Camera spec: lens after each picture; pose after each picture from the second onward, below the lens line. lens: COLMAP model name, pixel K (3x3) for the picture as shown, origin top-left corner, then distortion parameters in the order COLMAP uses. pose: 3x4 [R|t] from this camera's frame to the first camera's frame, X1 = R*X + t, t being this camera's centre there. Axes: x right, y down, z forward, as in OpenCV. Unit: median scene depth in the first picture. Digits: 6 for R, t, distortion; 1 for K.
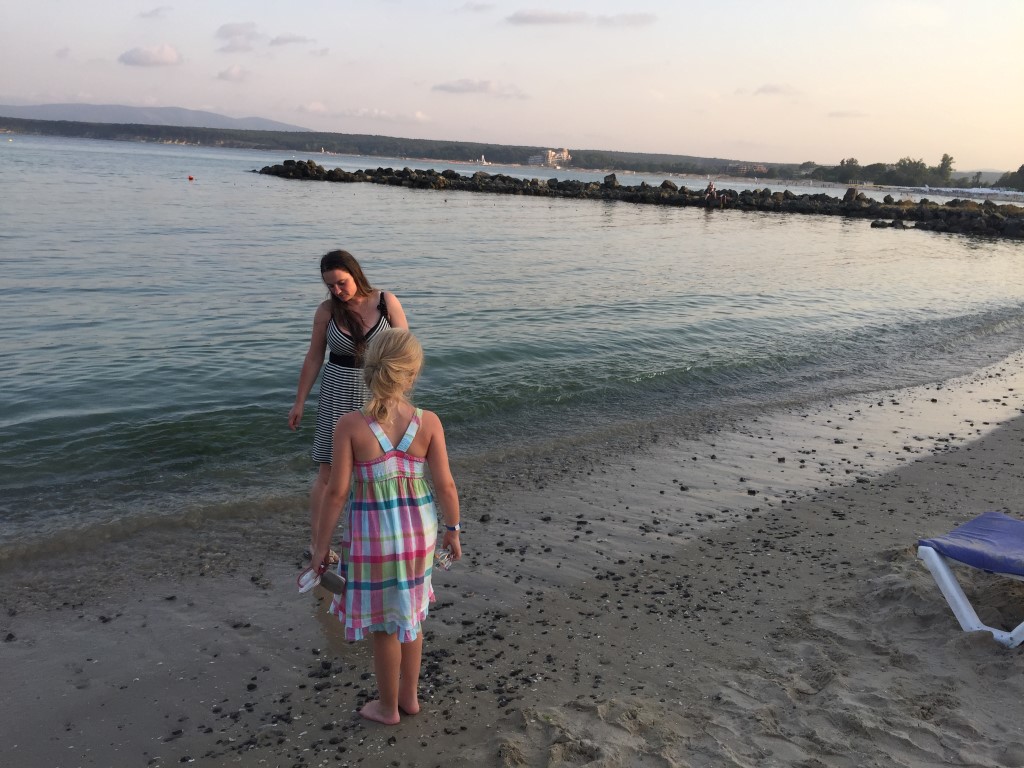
lens RADIAL K [[878.3, 0, 512.0], [0, 878.3, 384.0], [0, 0, 1]] dist [0.072863, -0.103913]
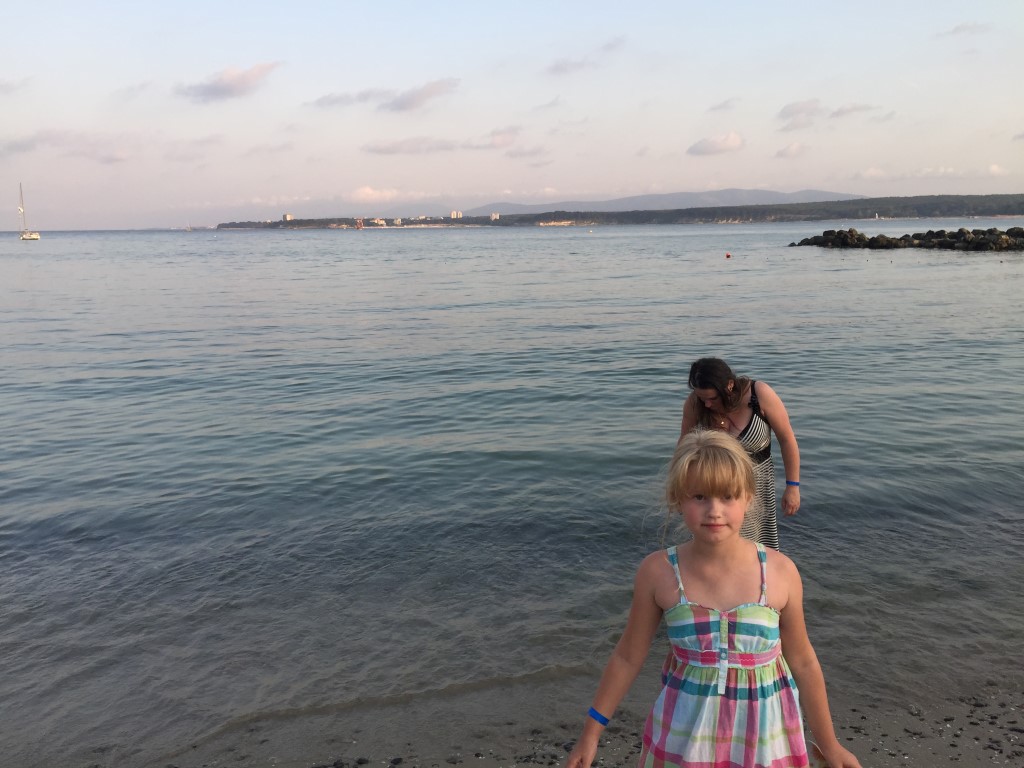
lens RADIAL K [[890.2, 0, 505.2], [0, 890.2, 358.5], [0, 0, 1]] dist [0.069464, -0.105687]
pose [[0.814835, 0.012959, -0.579548, 0.231864], [-0.074961, 0.993712, -0.083173, -0.006340], [0.574826, 0.111216, 0.810683, -0.009602]]
